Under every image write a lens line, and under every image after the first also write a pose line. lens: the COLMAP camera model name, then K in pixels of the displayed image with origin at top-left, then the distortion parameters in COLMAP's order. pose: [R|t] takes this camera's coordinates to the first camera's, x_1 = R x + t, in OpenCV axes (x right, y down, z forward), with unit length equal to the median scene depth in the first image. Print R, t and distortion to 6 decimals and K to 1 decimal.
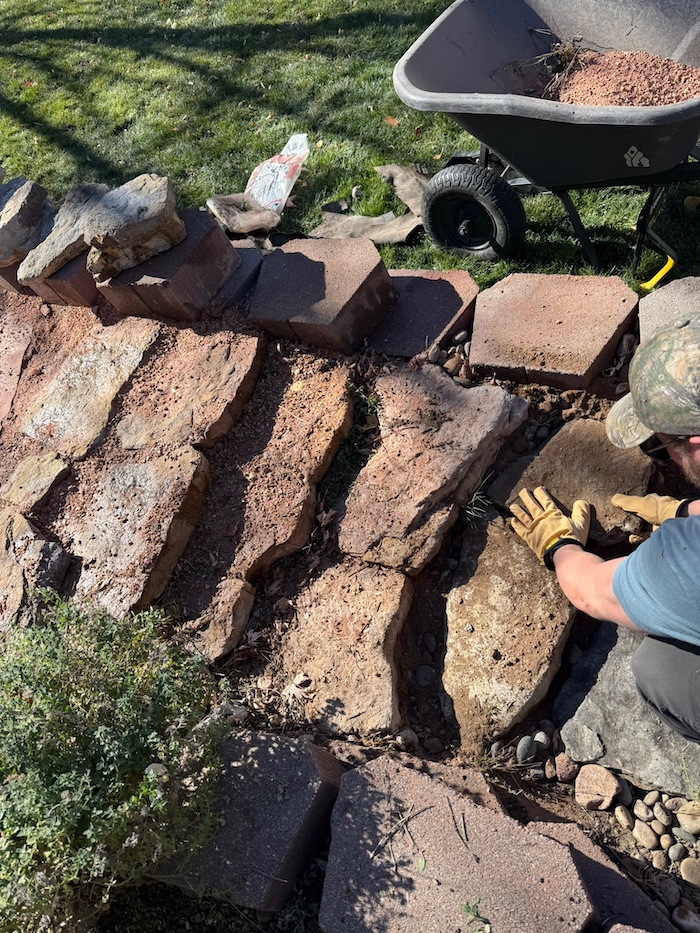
lens RADIAL K [[659.6, 0, 343.7], [0, 659.6, 456.5], [0, 0, 1]] dist [0.128123, -0.202502]
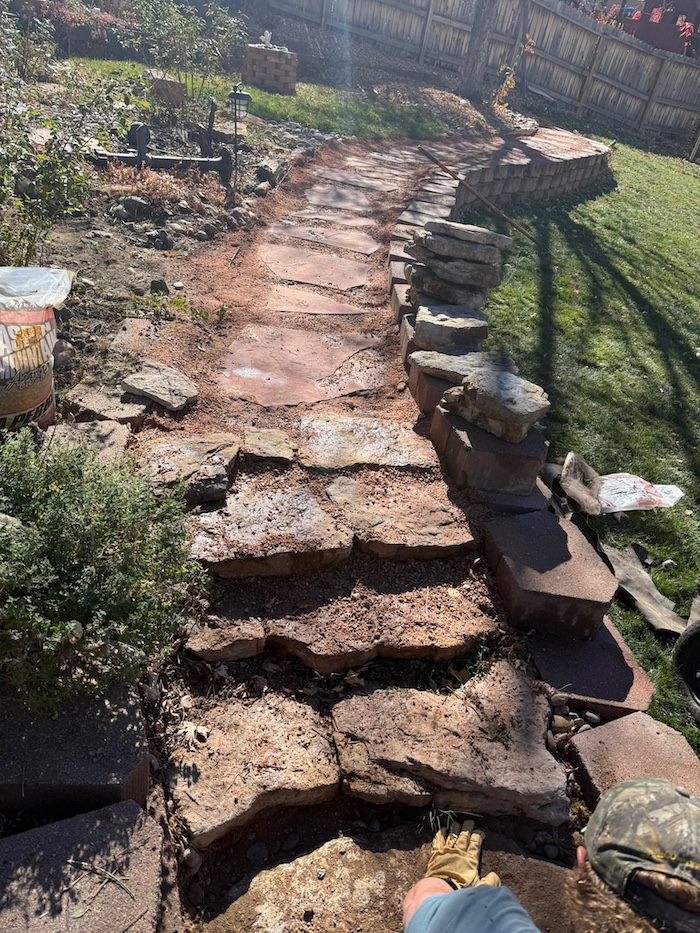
lens RADIAL K [[659.3, 0, 353.7], [0, 659.3, 466.6], [0, 0, 1]] dist [0.028994, -0.031879]
pose [[0.479503, 0.790738, -0.380540, 0.100085], [-0.865317, 0.498179, -0.055166, -0.013971], [0.145955, 0.355740, 0.923117, -0.050706]]
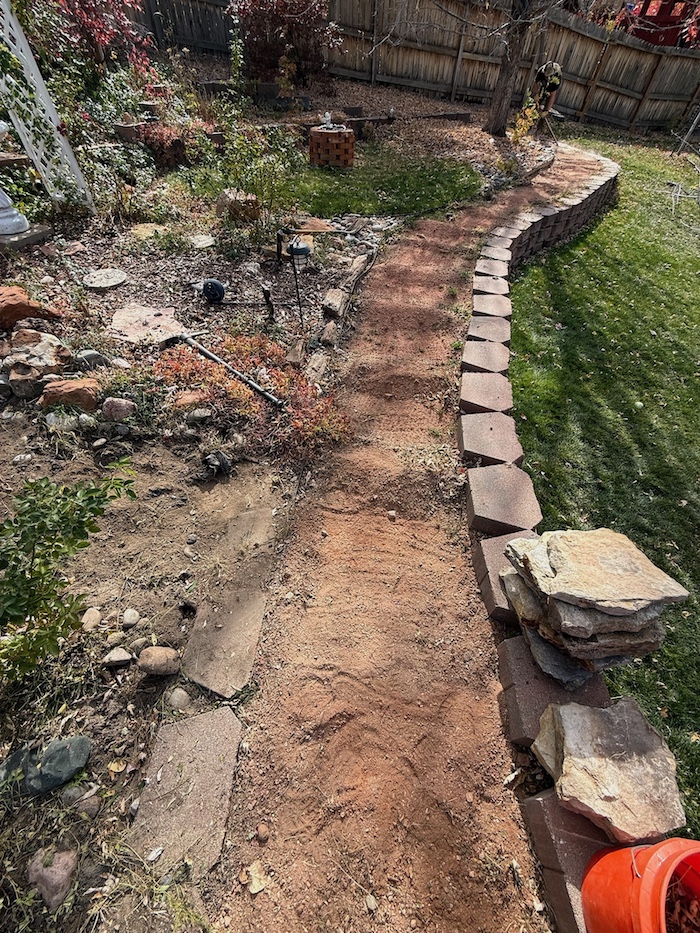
lens RADIAL K [[369.1, 0, 348.4], [0, 369.1, 462.4], [0, 0, 1]] dist [-0.000410, -0.000228]
pose [[0.474475, 0.843173, -0.252851, -1.150251], [-0.827491, 0.525196, 0.198564, -0.528231], [0.300220, 0.115018, 0.946910, 0.600789]]
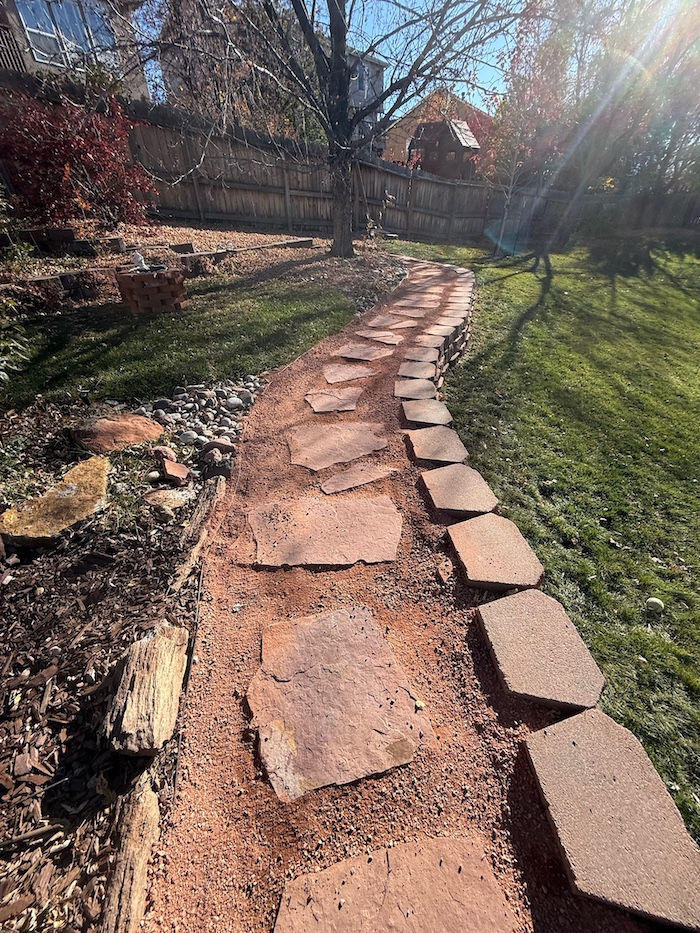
lens RADIAL K [[369.1, 0, 348.4], [0, 369.1, 462.4], [0, 0, 1]] dist [-0.000410, -0.000228]
pose [[0.730472, 0.624240, -0.277012, -2.104378], [-0.670185, 0.733246, -0.114903, -0.990681], [0.131391, 0.269583, 0.953971, 1.505386]]
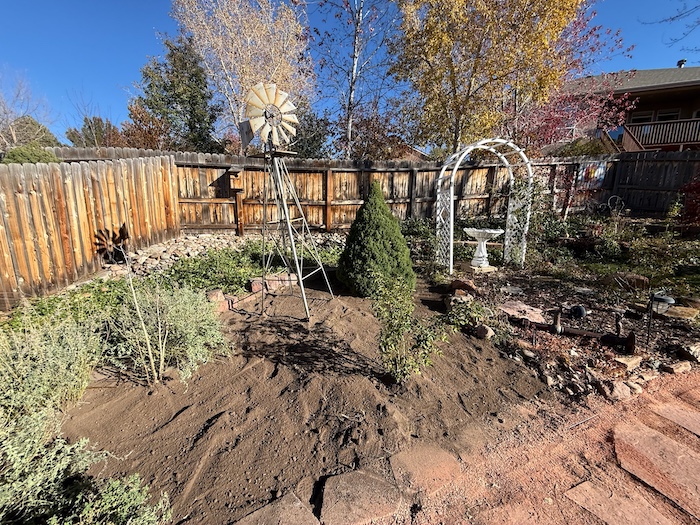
lens RADIAL K [[276.9, 0, 348.4], [0, 276.9, 263.6], [0, 0, 1]] dist [-0.000410, -0.000228]
pose [[-0.482812, 0.501319, -0.718034, -0.519608], [-0.608383, 0.397746, 0.686781, -0.593681], [0.629892, 0.768425, 0.112957, 0.441441]]
